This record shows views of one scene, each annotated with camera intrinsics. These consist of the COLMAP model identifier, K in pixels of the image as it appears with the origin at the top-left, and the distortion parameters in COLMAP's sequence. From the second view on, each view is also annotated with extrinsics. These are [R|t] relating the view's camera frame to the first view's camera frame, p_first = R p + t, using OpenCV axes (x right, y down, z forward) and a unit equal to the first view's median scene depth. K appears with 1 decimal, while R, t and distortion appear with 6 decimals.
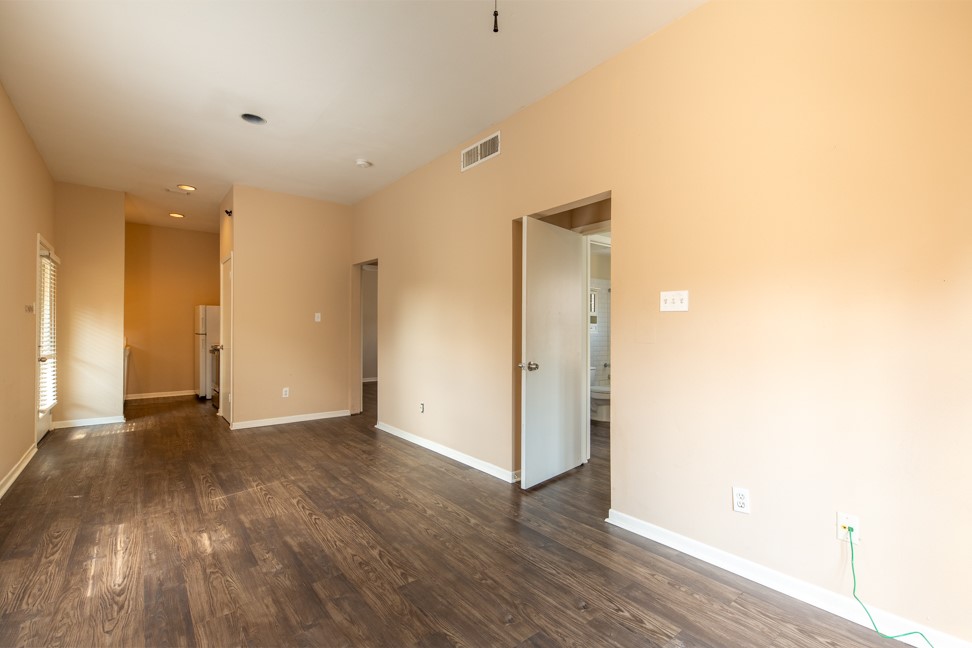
lens RADIAL K [[429.1, 0, 486.0], [0, 429.1, 324.0], [0, 0, 1]] dist [0.001719, -0.000507]
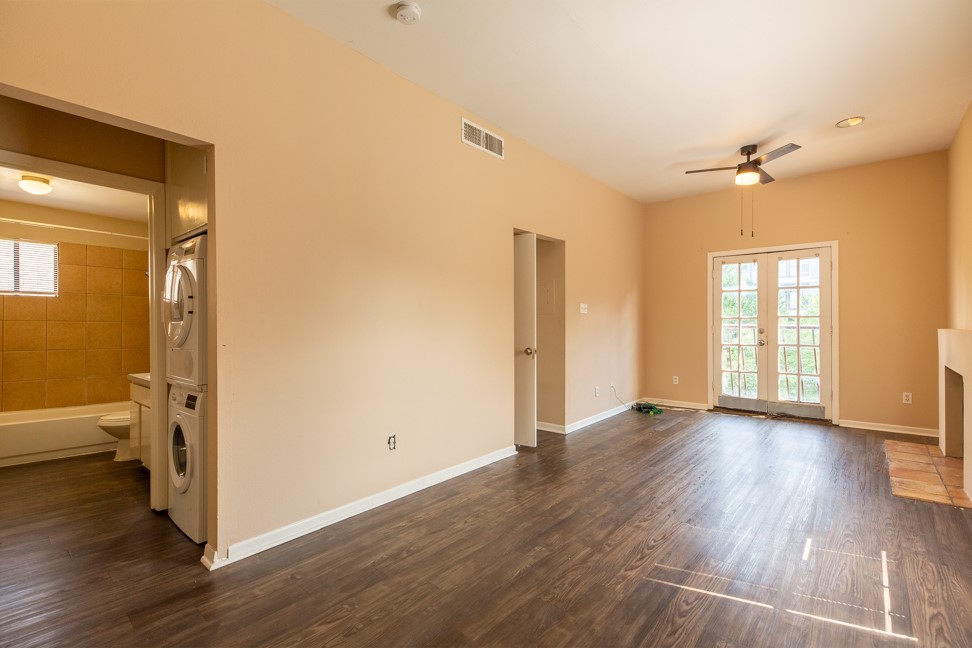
lens RADIAL K [[439.1, 0, 482.4], [0, 439.1, 324.5], [0, 0, 1]] dist [0.002751, 0.000098]
pose [[-0.170997, -0.006625, 0.985249, -1.091130], [-0.008756, 0.999948, 0.005204, 0.012623], [-0.985233, -0.007737, -0.171046, 1.285109]]
